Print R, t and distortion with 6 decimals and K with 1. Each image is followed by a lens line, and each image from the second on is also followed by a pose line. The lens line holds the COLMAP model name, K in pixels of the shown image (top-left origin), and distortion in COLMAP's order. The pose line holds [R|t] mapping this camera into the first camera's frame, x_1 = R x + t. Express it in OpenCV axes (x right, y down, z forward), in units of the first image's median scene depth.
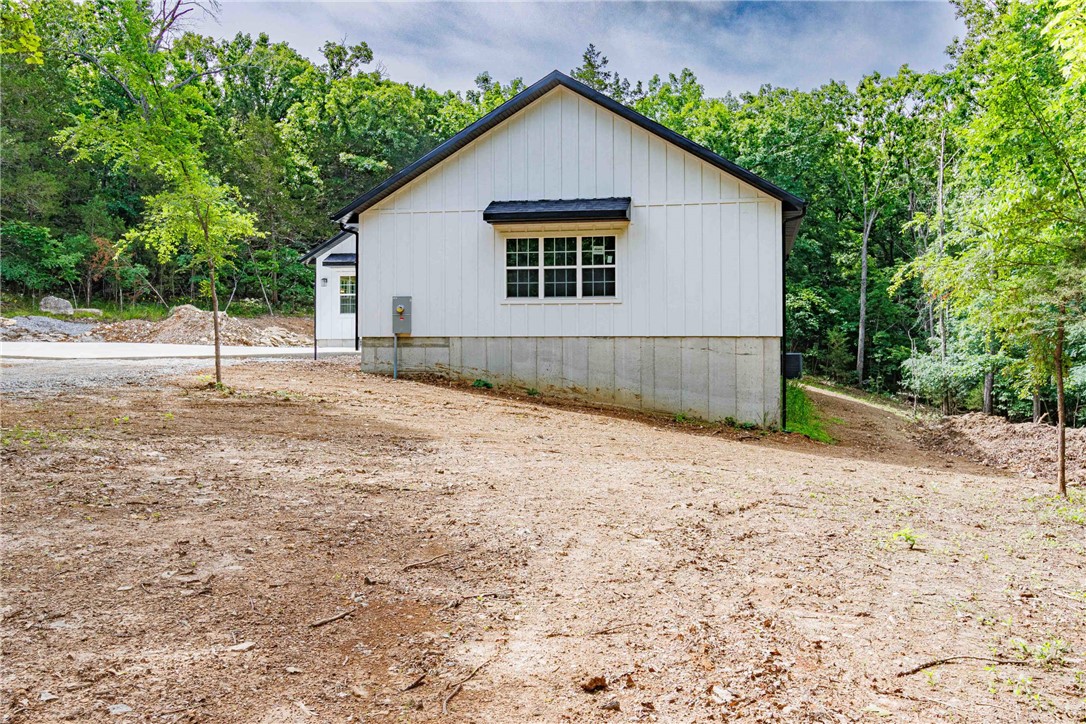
lens RADIAL K [[874.8, 0, 562.2], [0, 874.8, 299.4], [0, 0, 1]] dist [0.018051, 0.003394]
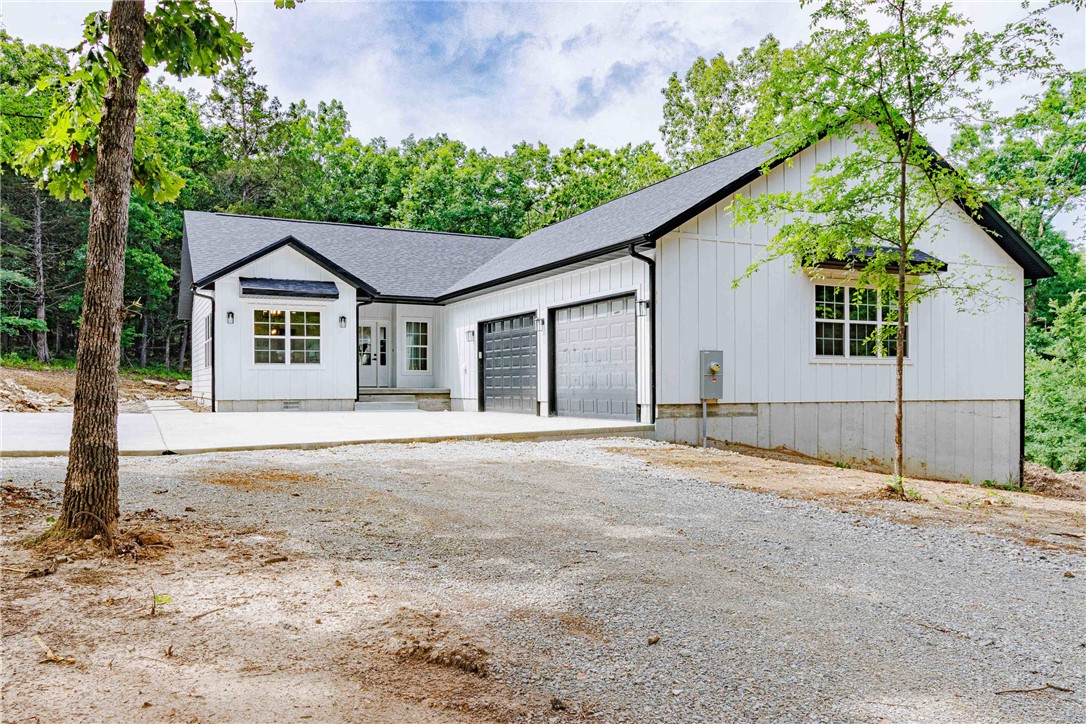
lens RADIAL K [[838.0, 0, 545.6], [0, 838.0, 361.0], [0, 0, 1]] dist [0.008765, 0.011549]
pose [[0.794609, 0.016328, 0.606902, -0.759918], [-0.026722, 0.999610, 0.008093, 0.003789], [-0.606534, -0.022648, 0.794735, 0.520954]]
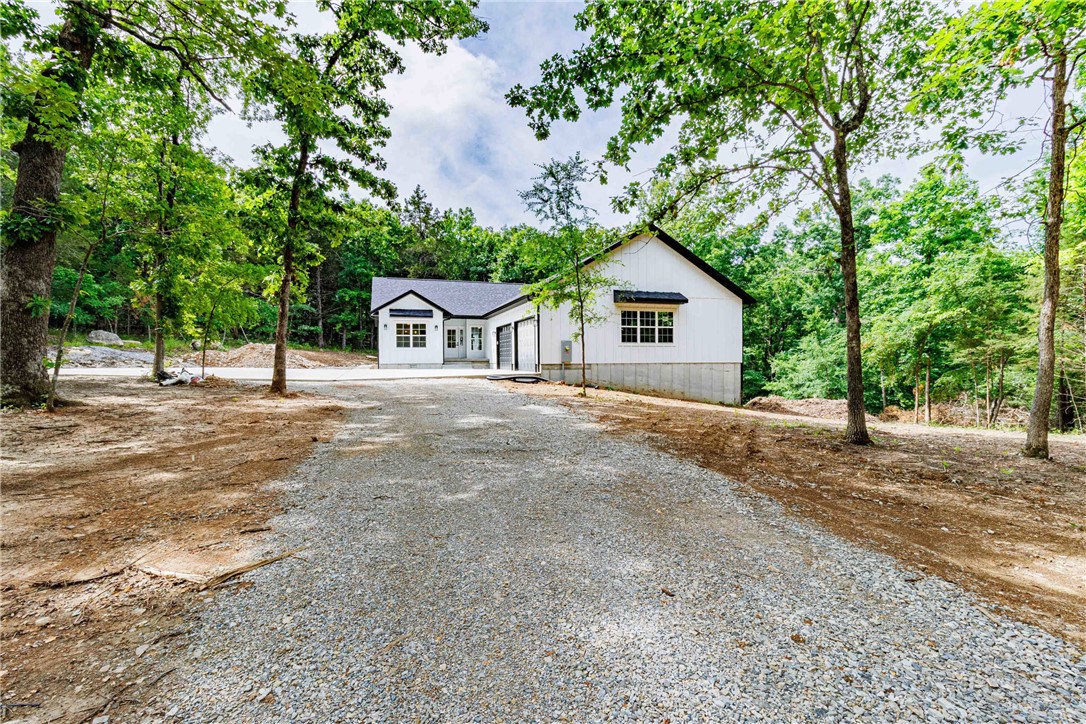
lens RADIAL K [[505.7, 0, 542.7], [0, 505.7, 339.2], [0, 0, 1]] dist [0.005304, -0.000548]
pose [[0.877348, 0.016885, 0.479558, -0.728732], [-0.019025, 0.999819, -0.000397, -0.005188], [-0.479478, -0.008776, 0.877510, 0.139053]]
